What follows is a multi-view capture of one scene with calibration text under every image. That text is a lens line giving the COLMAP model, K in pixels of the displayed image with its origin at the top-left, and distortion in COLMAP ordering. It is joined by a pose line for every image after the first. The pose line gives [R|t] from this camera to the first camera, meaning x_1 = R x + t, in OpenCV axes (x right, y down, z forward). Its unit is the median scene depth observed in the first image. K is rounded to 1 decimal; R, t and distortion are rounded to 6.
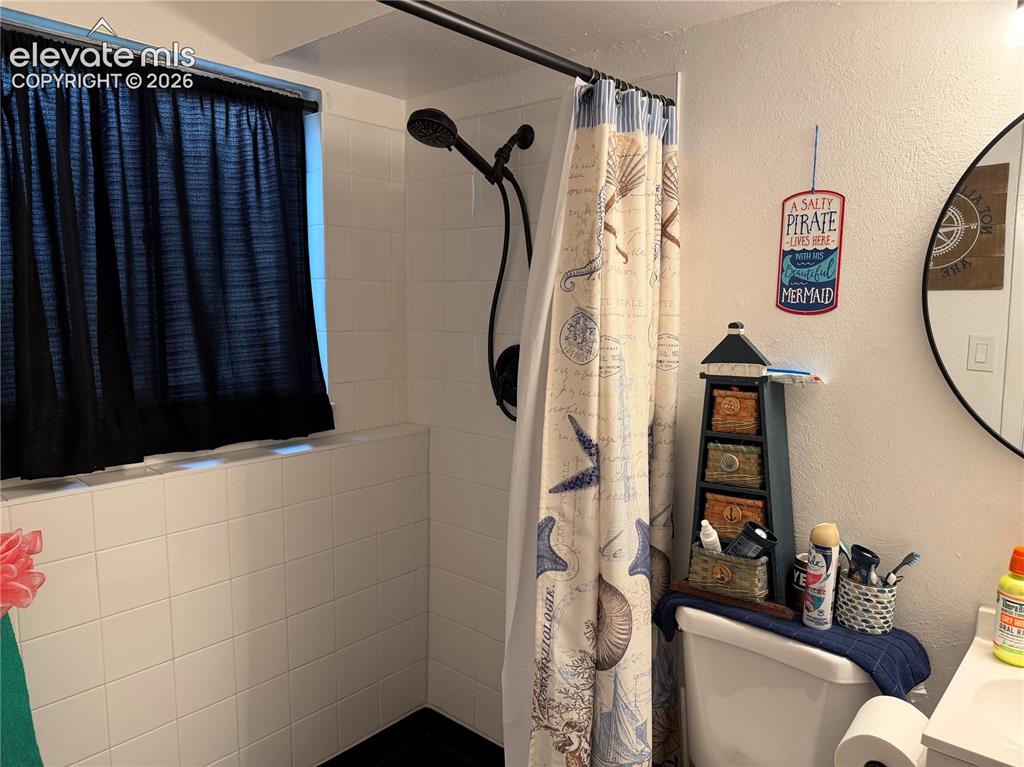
lens RADIAL K [[718.0, 0, 509.9], [0, 718.0, 383.9], [0, 0, 1]] dist [0.071867, -0.093841]
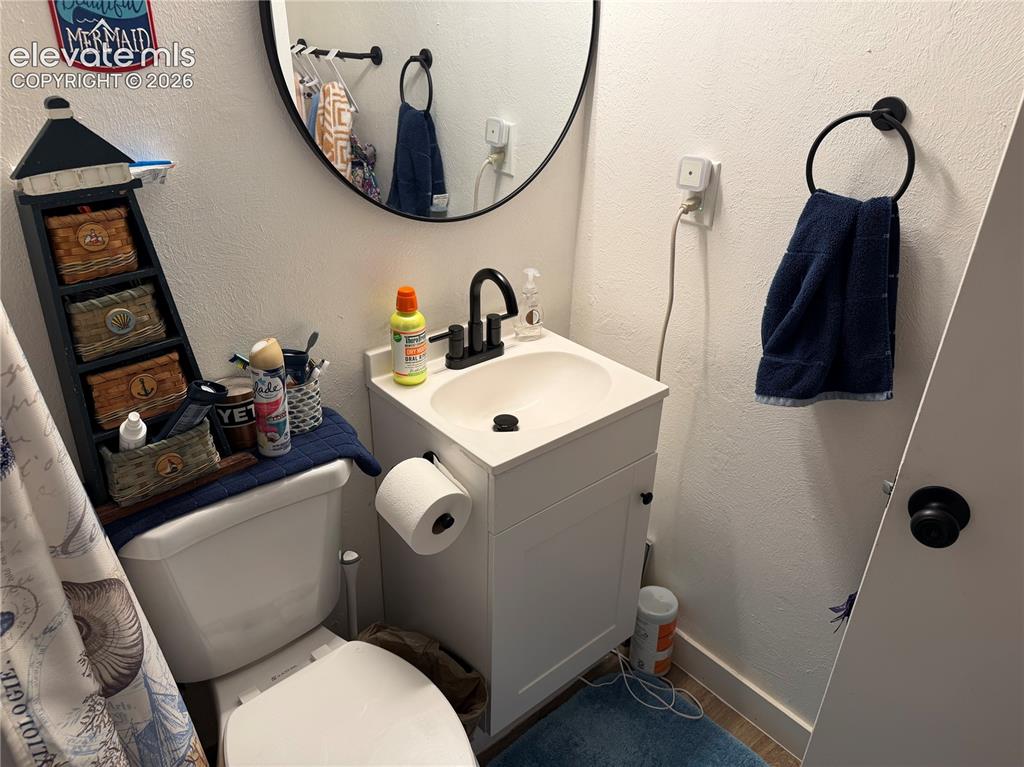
lens RADIAL K [[718.0, 0, 502.7], [0, 718.0, 381.2], [0, 0, 1]] dist [0.071867, -0.093841]
pose [[0.143650, -0.465258, 0.873442, -0.261289], [0.087642, 0.885108, 0.457058, -0.119110], [-0.985740, 0.010894, 0.167922, 0.544327]]
